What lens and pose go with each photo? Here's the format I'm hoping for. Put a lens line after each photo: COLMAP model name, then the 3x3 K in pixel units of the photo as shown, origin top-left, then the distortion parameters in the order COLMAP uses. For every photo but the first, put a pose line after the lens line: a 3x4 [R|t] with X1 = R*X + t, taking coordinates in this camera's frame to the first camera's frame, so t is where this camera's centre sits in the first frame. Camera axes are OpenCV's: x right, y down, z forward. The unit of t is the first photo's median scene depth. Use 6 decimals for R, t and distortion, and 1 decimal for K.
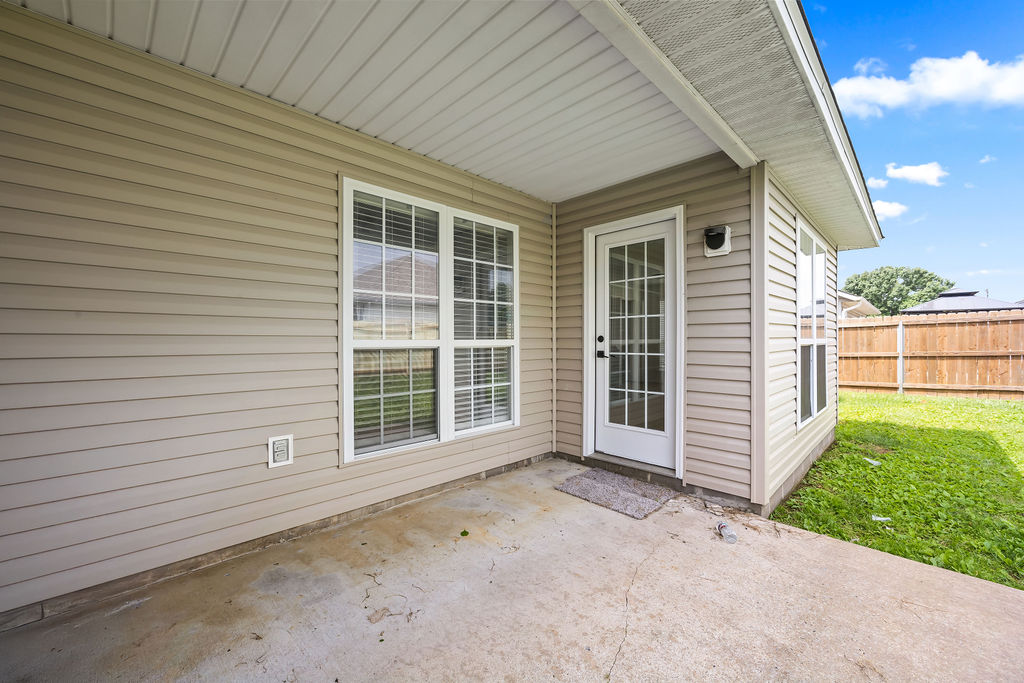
lens RADIAL K [[408.8, 0, 513.5], [0, 408.8, 343.5], [0, 0, 1]] dist [-0.007479, 0.001099]
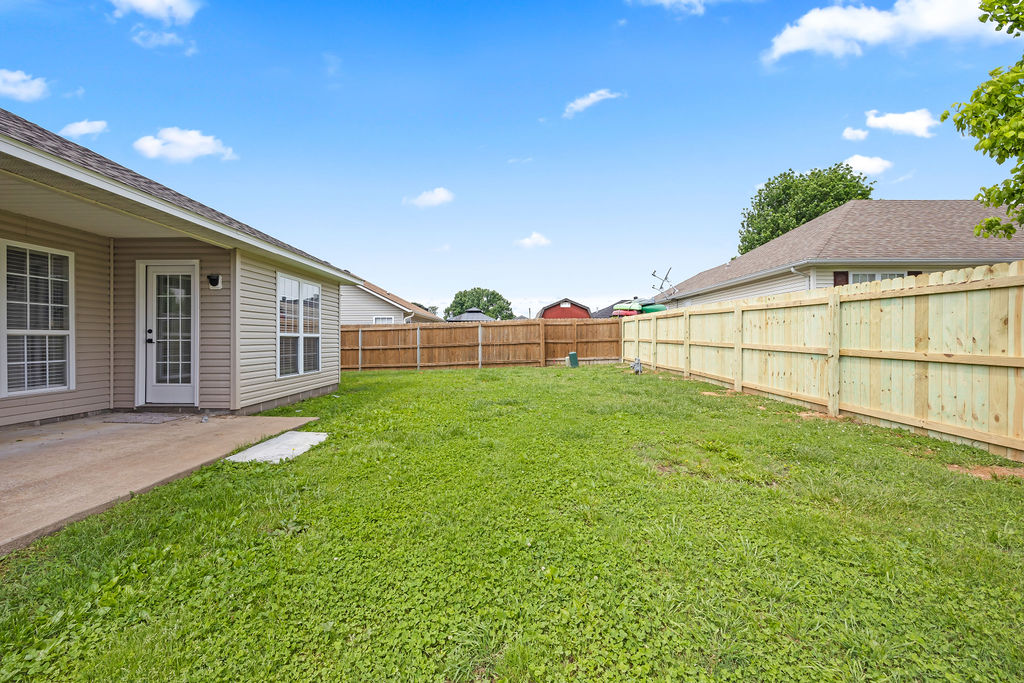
lens RADIAL K [[408.8, 0, 508.6], [0, 408.8, 343.4], [0, 0, 1]] dist [-0.007479, 0.001099]
pose [[0.712013, -0.001865, 0.702164, 0.100135], [0.002591, 0.999997, 0.000030, 0.040083], [-0.702161, 0.001798, 0.712016, -1.128340]]
